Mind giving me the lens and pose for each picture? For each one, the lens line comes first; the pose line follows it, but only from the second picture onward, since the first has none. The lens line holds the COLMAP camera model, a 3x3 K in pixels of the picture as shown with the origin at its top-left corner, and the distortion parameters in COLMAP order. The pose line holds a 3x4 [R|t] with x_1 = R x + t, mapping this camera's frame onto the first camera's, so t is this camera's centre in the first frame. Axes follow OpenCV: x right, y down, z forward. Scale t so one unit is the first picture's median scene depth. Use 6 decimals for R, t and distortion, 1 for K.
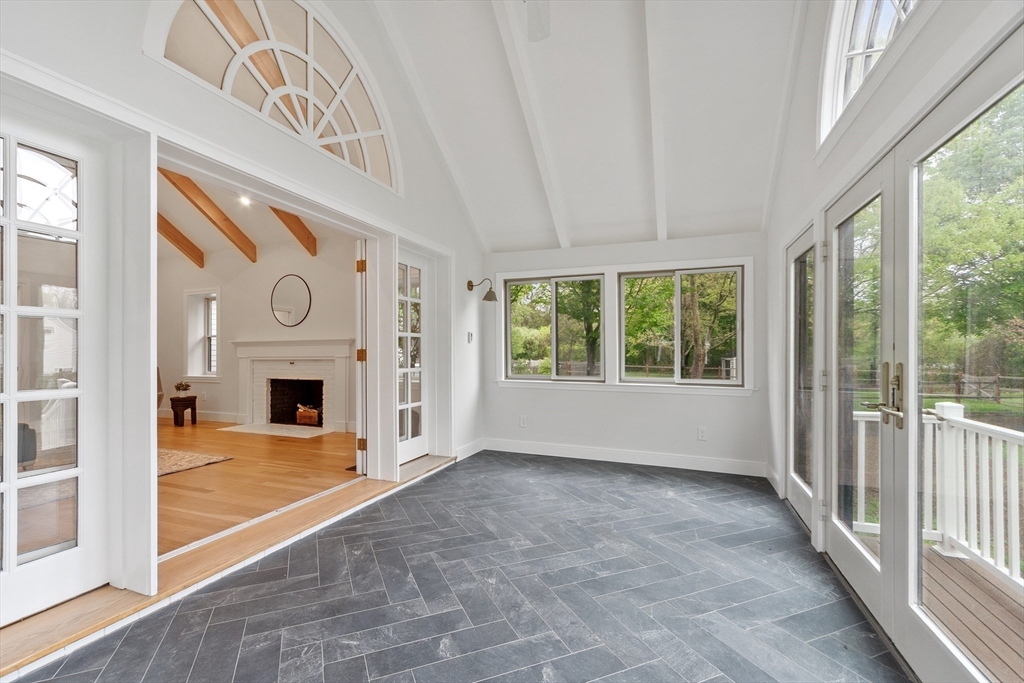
lens RADIAL K [[450.5, 0, 506.6], [0, 450.5, 347.1], [0, 0, 1]] dist [0.003493, -0.000207]
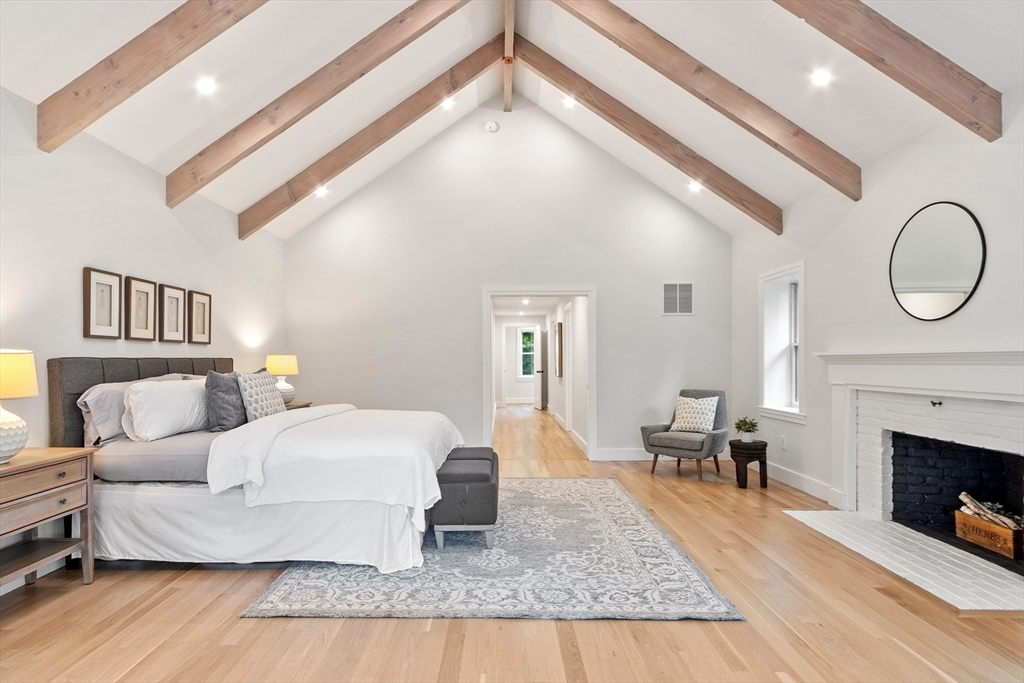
lens RADIAL K [[514.3, 0, 510.2], [0, 514.3, 352.0], [0, 0, 1]] dist [-0.005878, -0.000089]
pose [[0.337357, -0.007946, -0.941343, -0.144969], [0.003825, 0.999968, -0.007070, -0.011873], [0.941369, -0.001216, 0.337377, 0.436196]]
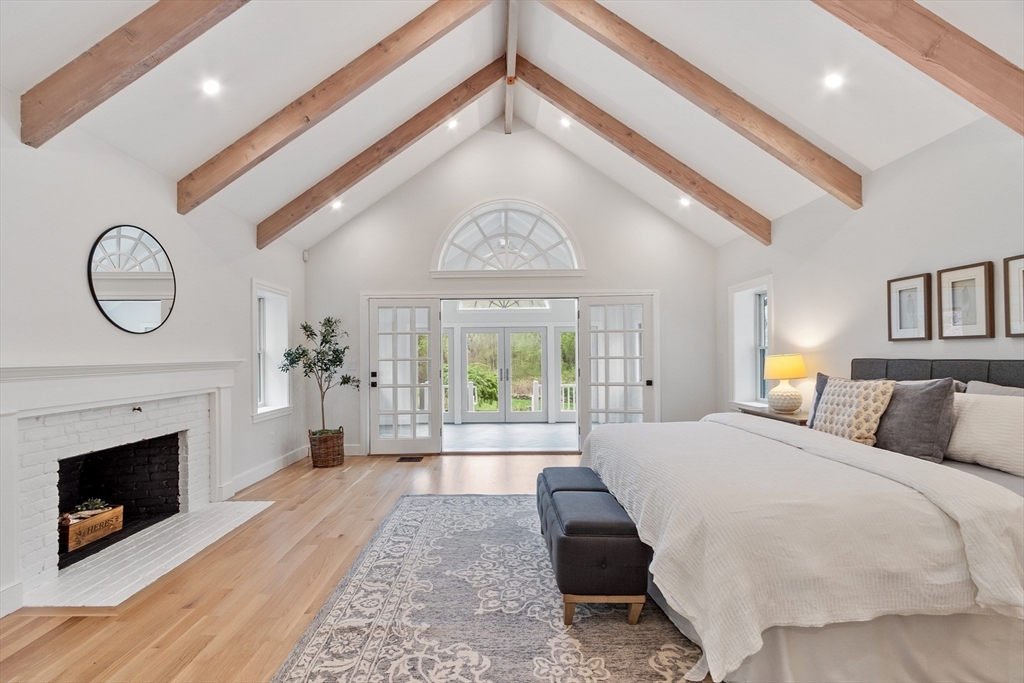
lens RADIAL K [[450.5, 0, 504.7], [0, 450.5, 355.7], [0, 0, 1]] dist [0.003493, -0.000207]
pose [[-0.338688, 0.008927, 0.940856, -1.056941], [0.008577, 0.999943, -0.006400, -0.014880], [-0.940860, 0.005902, -0.338745, 0.784811]]
